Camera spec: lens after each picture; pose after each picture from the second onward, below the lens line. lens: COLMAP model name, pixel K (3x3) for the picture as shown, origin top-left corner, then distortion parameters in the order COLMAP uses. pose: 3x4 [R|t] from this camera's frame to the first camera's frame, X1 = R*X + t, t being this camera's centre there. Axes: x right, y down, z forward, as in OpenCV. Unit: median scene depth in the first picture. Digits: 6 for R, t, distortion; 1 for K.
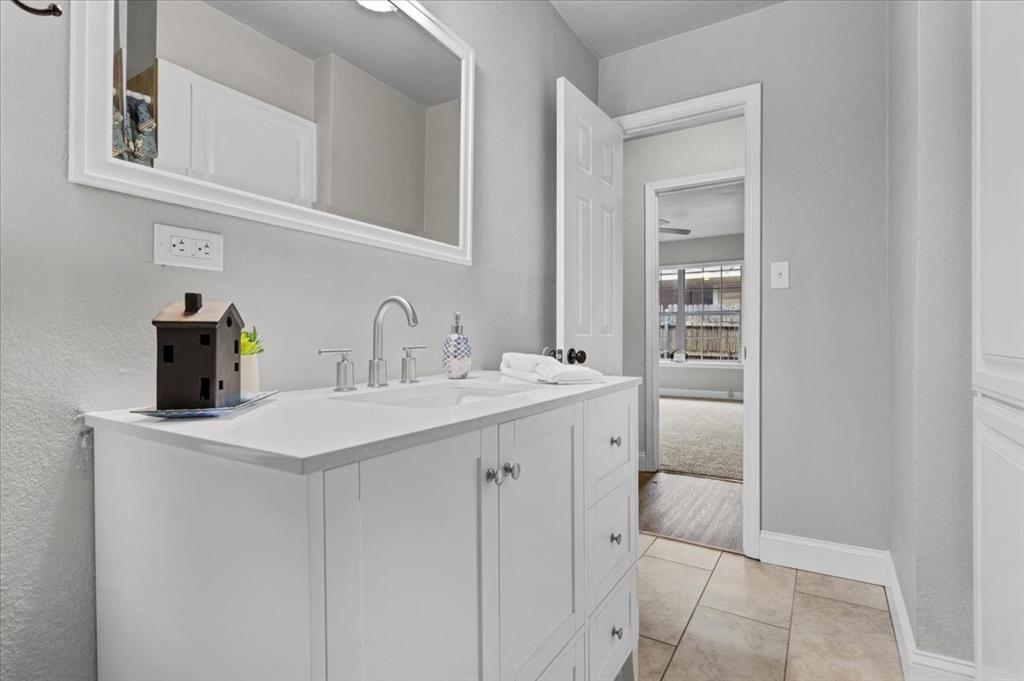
lens RADIAL K [[502.9, 0, 512.0], [0, 502.9, 340.5], [0, 0, 1]] dist [0.001406, -0.000395]
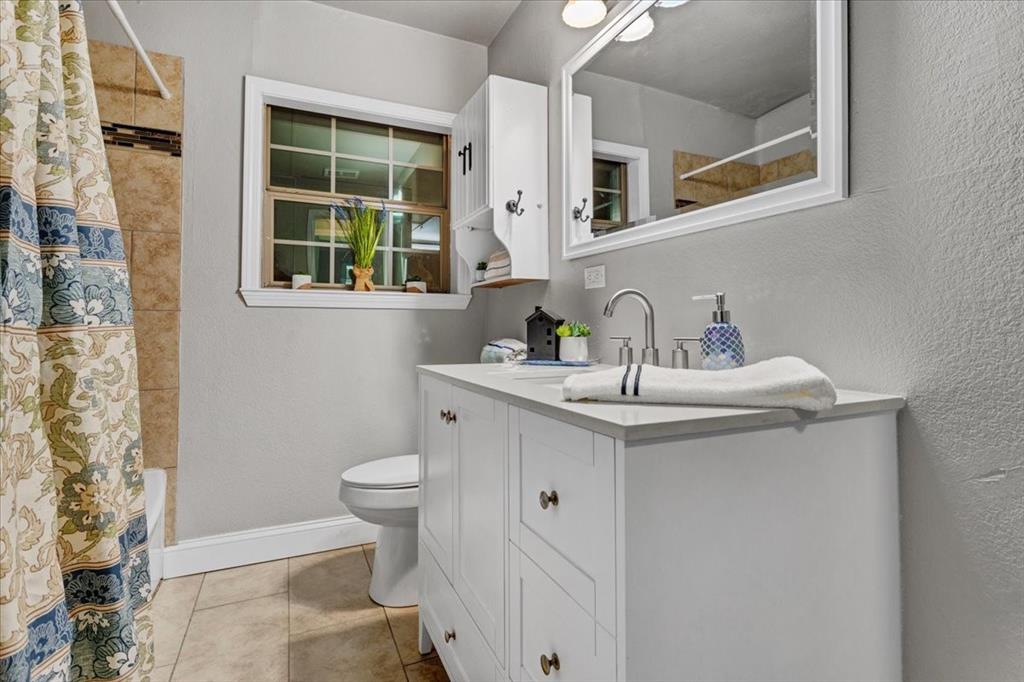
lens RADIAL K [[494.3, 0, 517.1], [0, 494.3, 336.4], [0, 0, 1]] dist [-0.004495, -0.000710]
pose [[-0.545480, 0.018896, -0.837911, 0.771722], [0.001241, 0.999763, 0.021737, -0.010646], [0.838123, 0.010817, -0.545374, 1.378595]]
